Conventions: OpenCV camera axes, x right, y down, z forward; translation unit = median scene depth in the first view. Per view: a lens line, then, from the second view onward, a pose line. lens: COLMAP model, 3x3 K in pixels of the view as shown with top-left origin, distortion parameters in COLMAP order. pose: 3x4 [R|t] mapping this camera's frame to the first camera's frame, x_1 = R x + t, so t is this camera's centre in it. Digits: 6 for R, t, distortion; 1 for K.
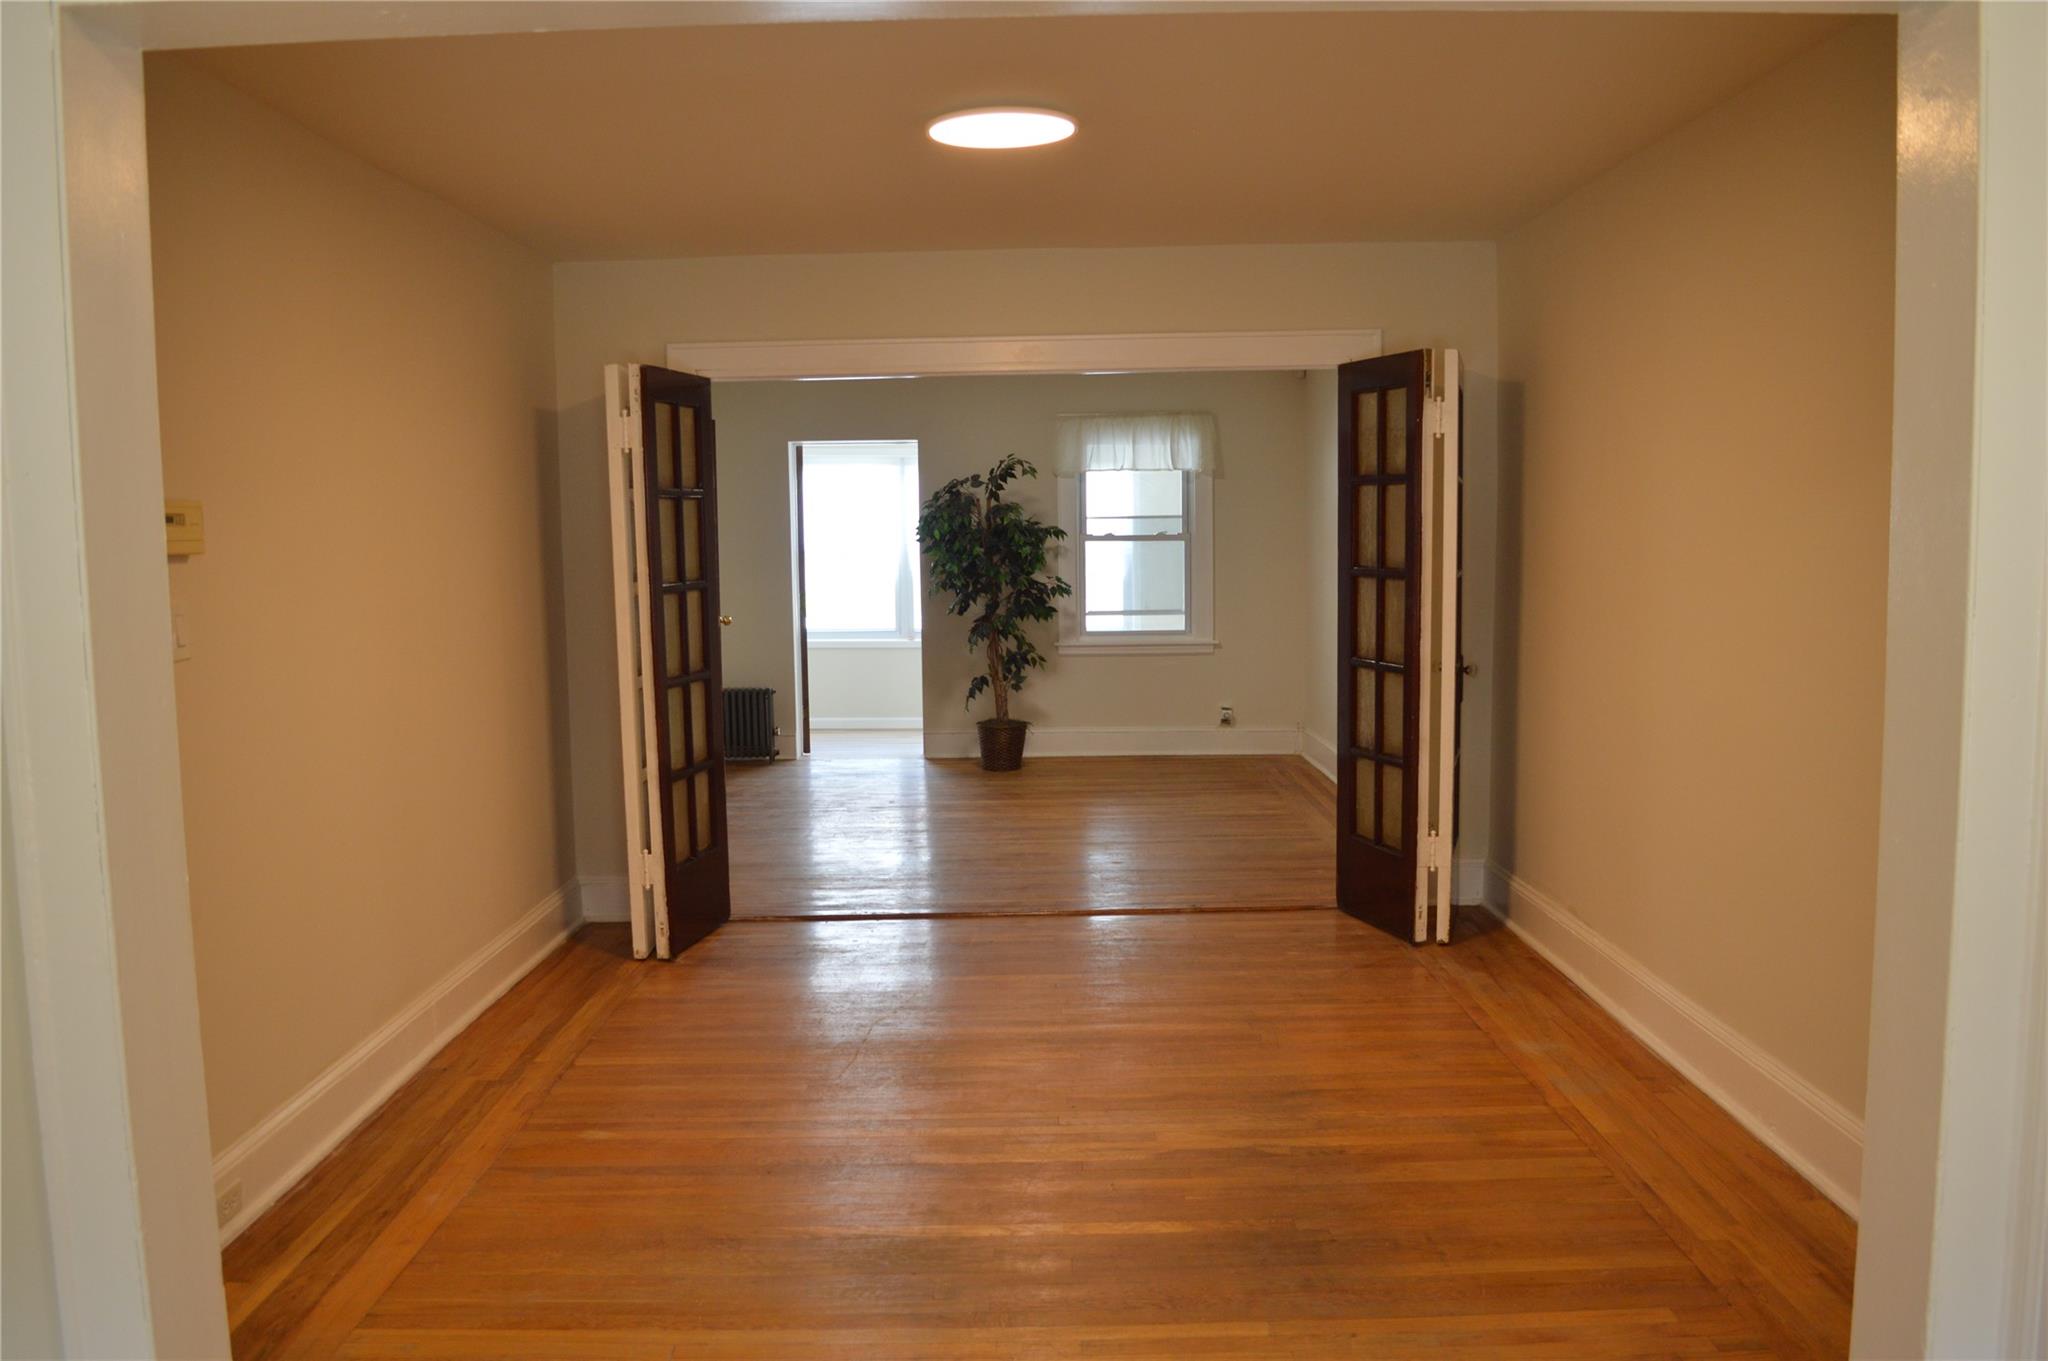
lens RADIAL K [[1581.1, 0, 1020.1], [0, 1581.1, 679.8], [0, 0, 1]] dist [-0.058840, -0.004309]
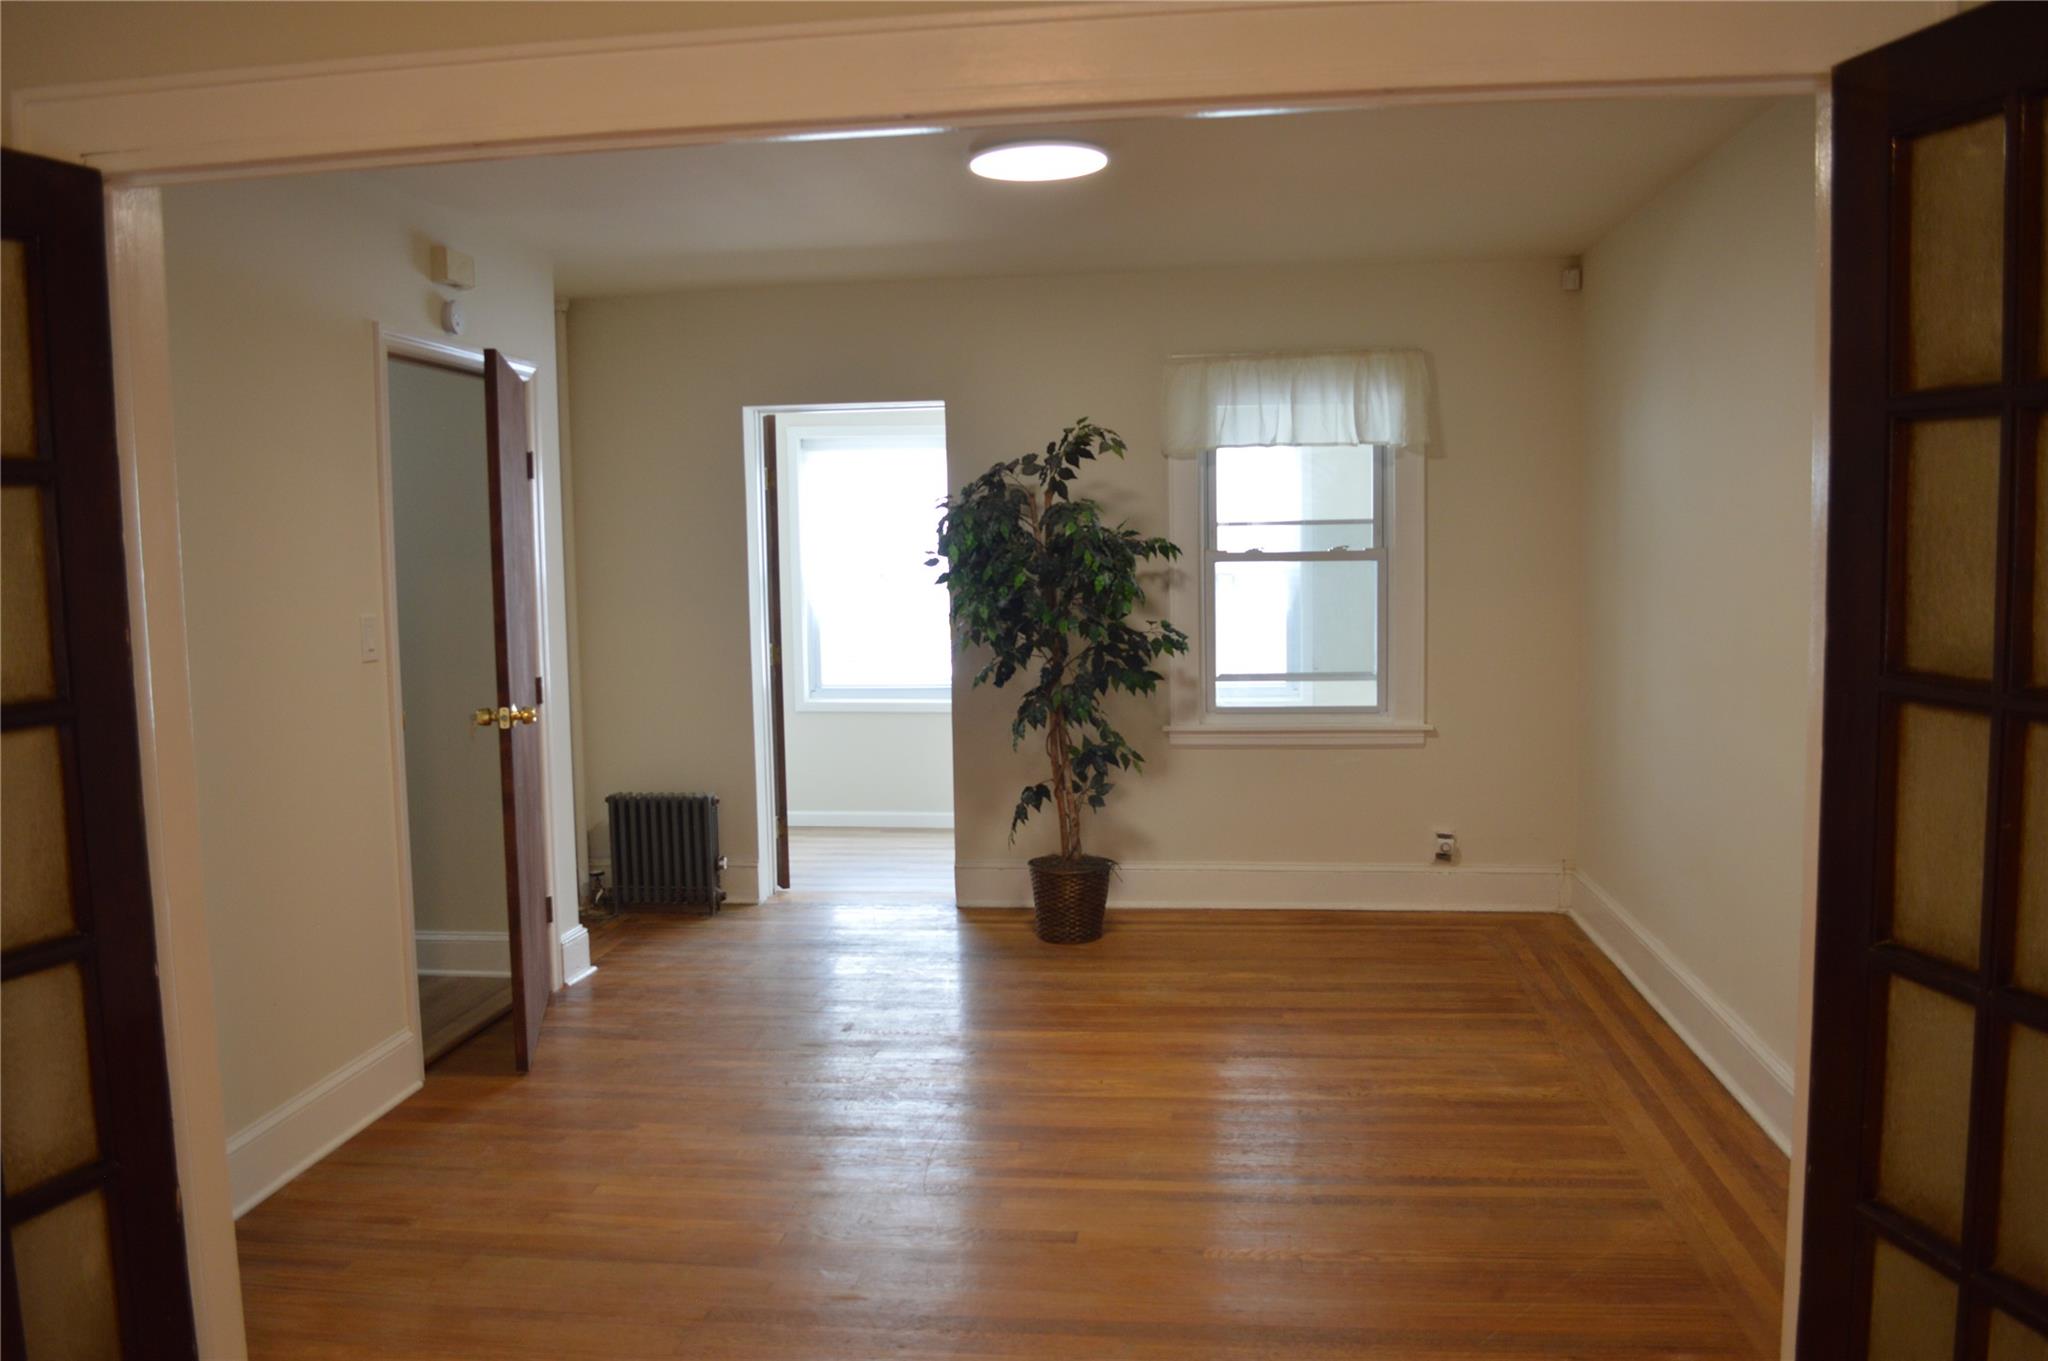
lens RADIAL K [[1581.1, 0, 1038.2], [0, 1581.1, 685.7], [0, 0, 1]] dist [-0.058840, -0.004309]
pose [[0.993872, 0.006179, -0.110360, 0.042476], [-0.006224, 0.999981, -0.000066, -0.040037], [0.110357, 0.000752, 0.993892, 0.390477]]
